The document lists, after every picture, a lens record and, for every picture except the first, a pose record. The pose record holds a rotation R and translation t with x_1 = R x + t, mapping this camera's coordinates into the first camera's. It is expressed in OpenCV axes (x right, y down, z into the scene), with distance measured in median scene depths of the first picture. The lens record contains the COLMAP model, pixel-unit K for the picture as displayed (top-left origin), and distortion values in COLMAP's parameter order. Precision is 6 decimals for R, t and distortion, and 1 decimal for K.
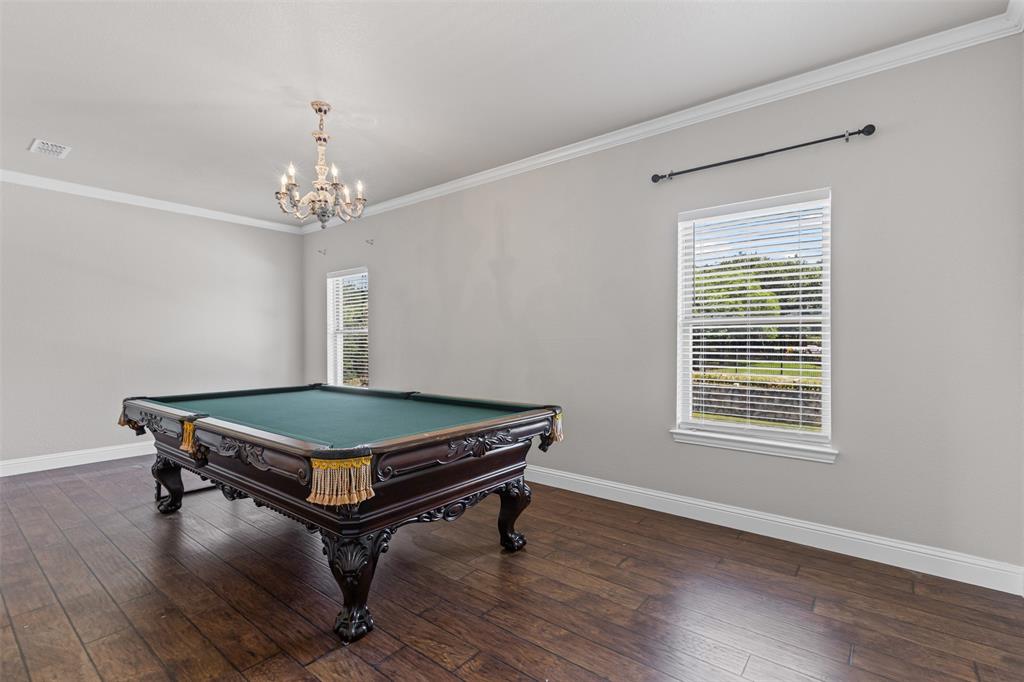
lens RADIAL K [[468.3, 0, 511.4], [0, 468.3, 342.1], [0, 0, 1]] dist [0.011130, -0.000299]
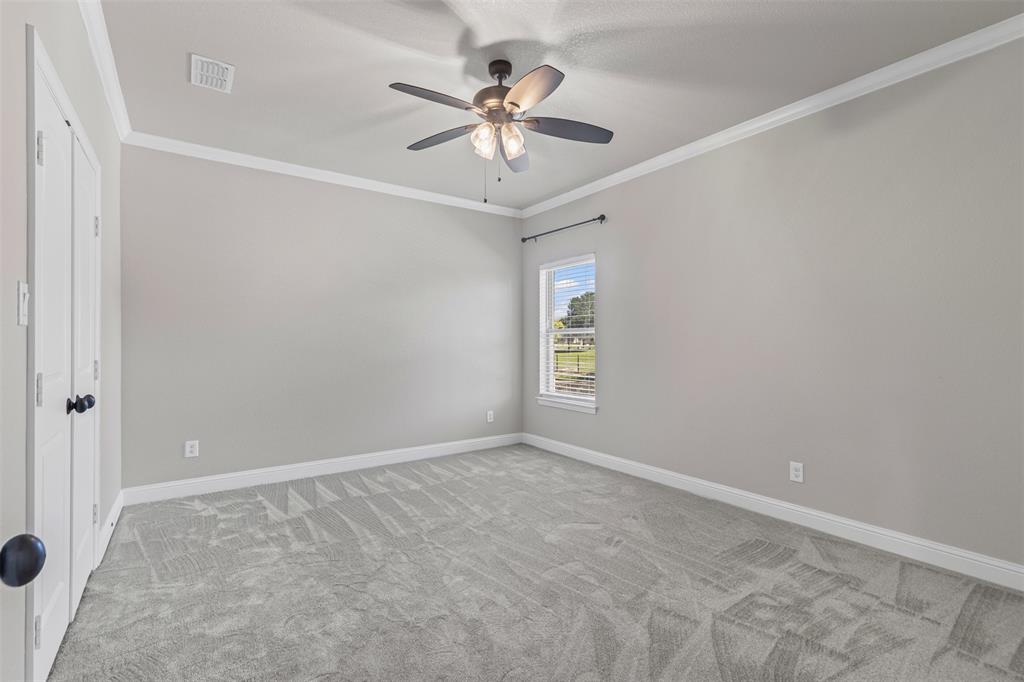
lens RADIAL K [[468.3, 0, 513.0], [0, 468.3, 339.6], [0, 0, 1]] dist [0.011130, -0.000299]
pose [[0.961025, 0.005658, -0.276405, 0.812282], [-0.005643, 0.999984, 0.000852, 0.000903], [0.276405, 0.000741, 0.961041, -0.663337]]
